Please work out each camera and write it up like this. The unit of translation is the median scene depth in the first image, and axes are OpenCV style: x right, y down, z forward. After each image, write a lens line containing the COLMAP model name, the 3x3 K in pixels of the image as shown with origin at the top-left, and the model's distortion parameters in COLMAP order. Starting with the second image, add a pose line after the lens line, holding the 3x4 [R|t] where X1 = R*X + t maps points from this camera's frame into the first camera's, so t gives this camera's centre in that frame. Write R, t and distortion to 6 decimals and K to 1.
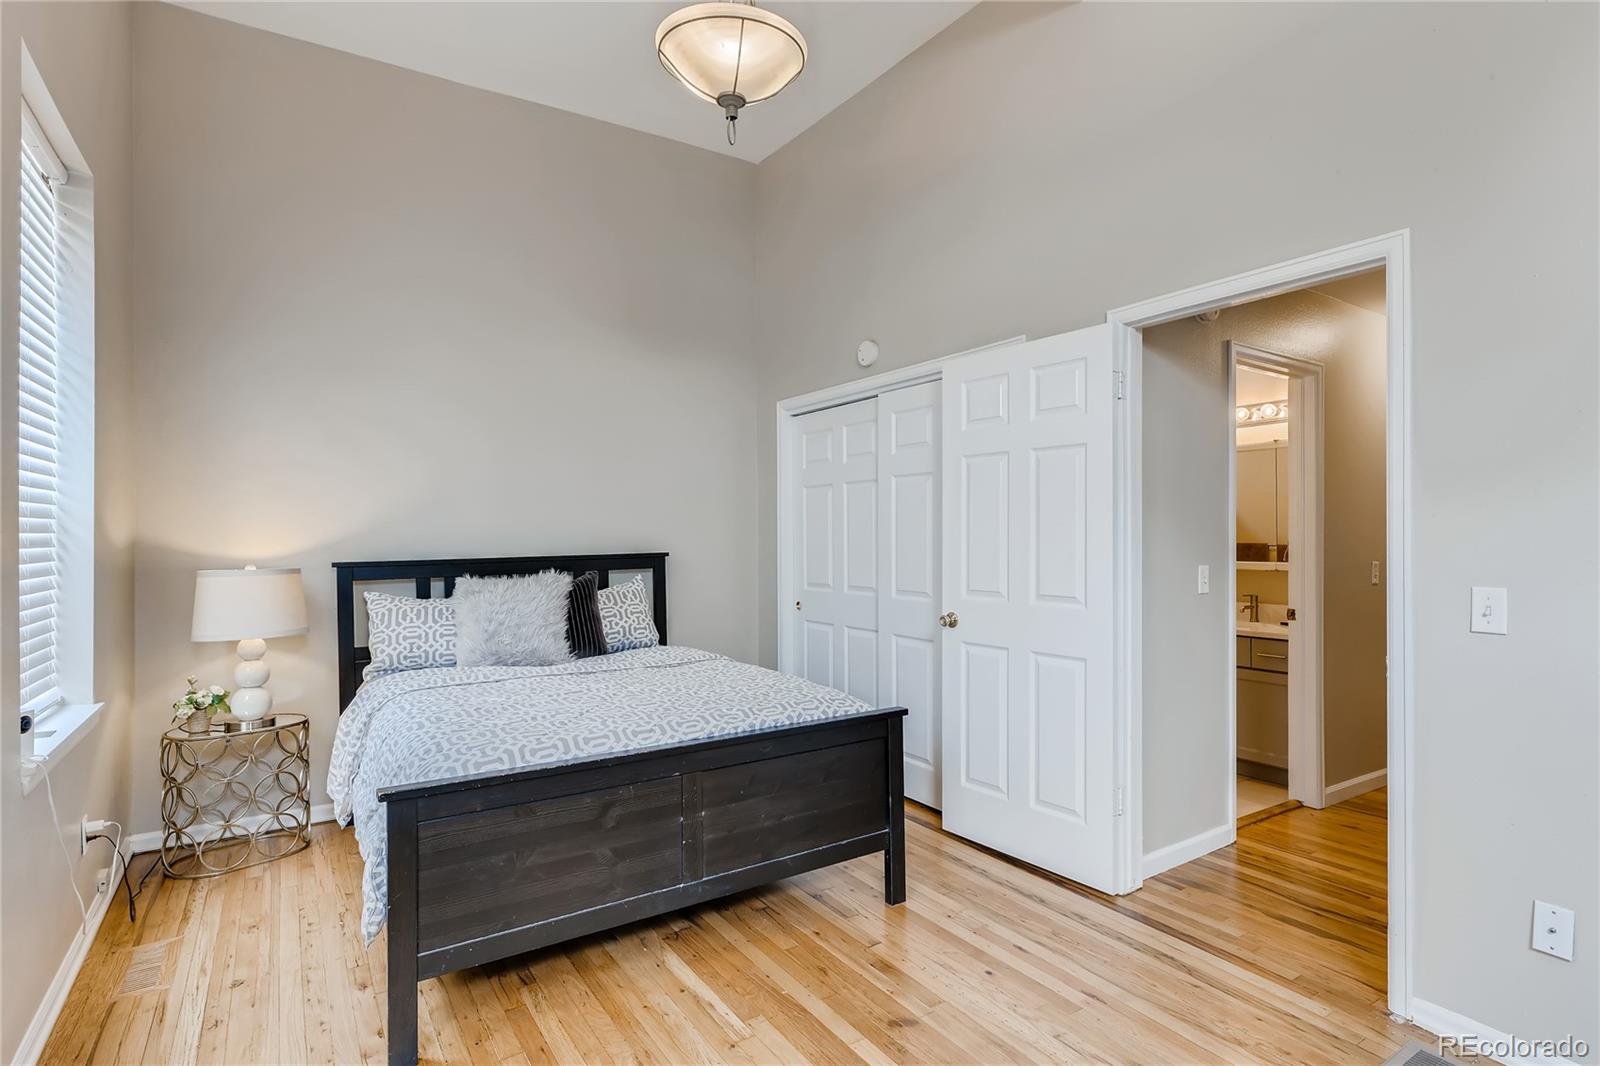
lens RADIAL K [[824.1, 0, 792.1], [0, 824.1, 539.6], [0, 0, 1]] dist [-0.001223, 0.001526]
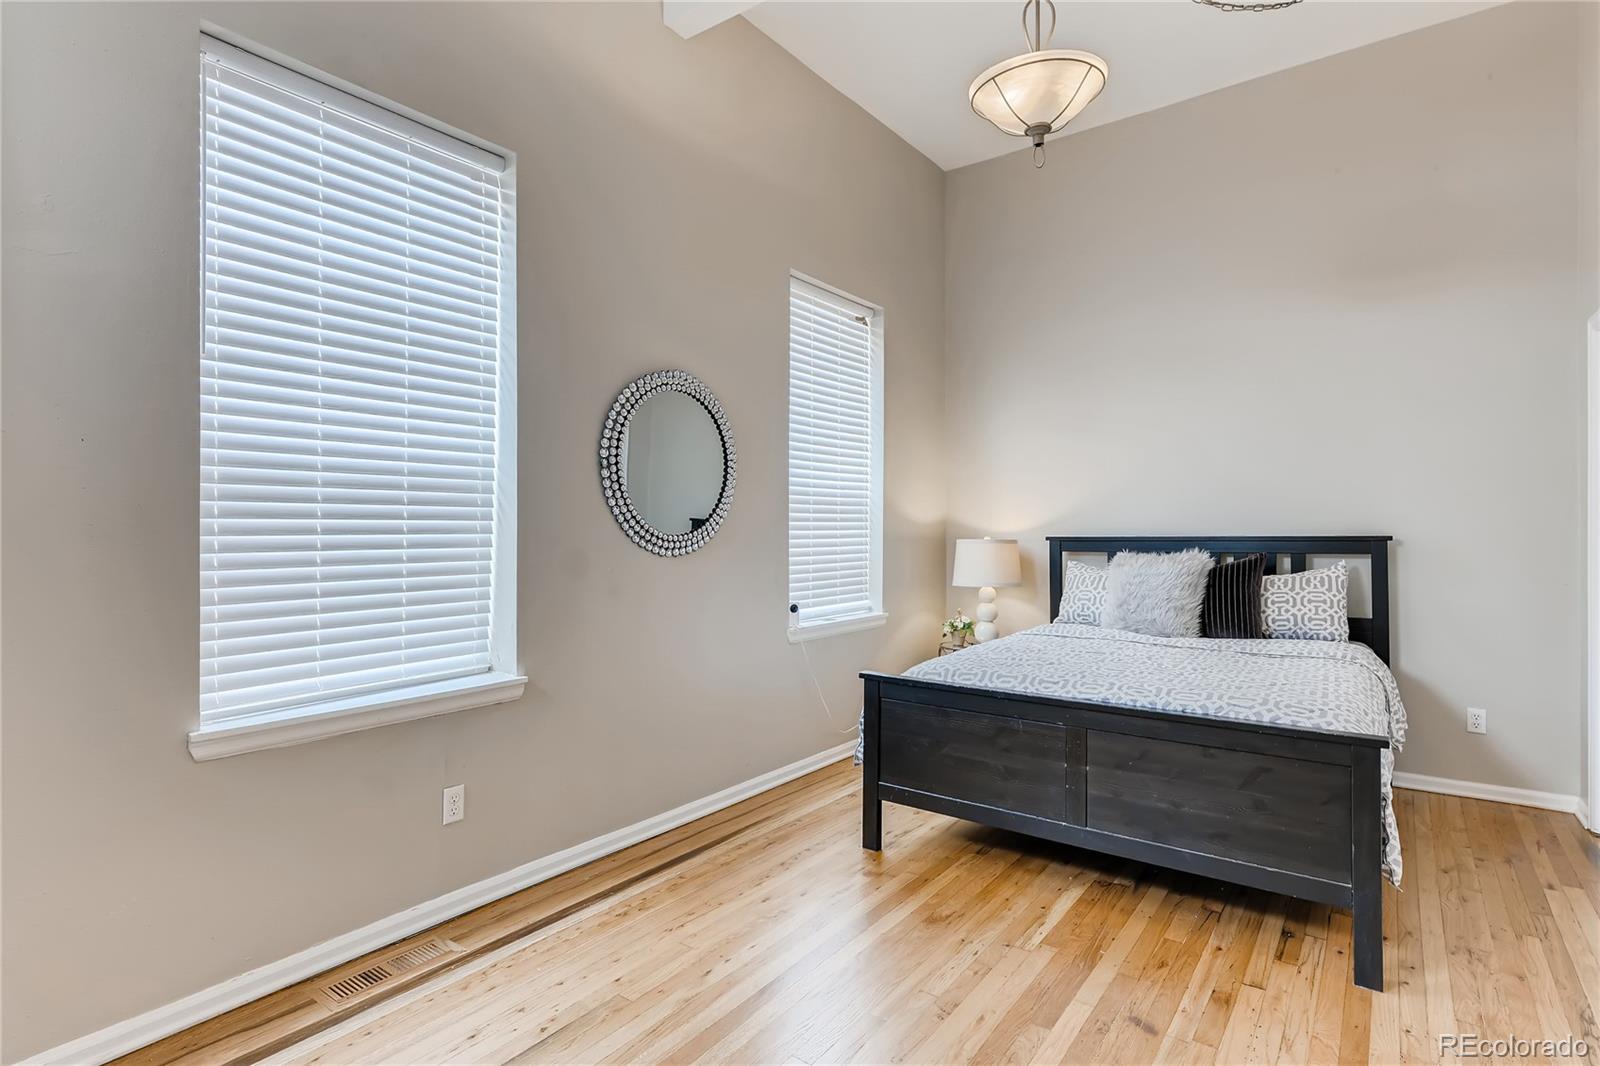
lens RADIAL K [[824.1, 0, 785.4], [0, 824.1, 518.3], [0, 0, 1]] dist [-0.001223, 0.001526]
pose [[0.325053, 0.000312, -0.945696, 0.589046], [-0.006761, 0.999975, -0.001994, 0.004250], [0.945672, 0.007042, 0.325047, 0.194731]]
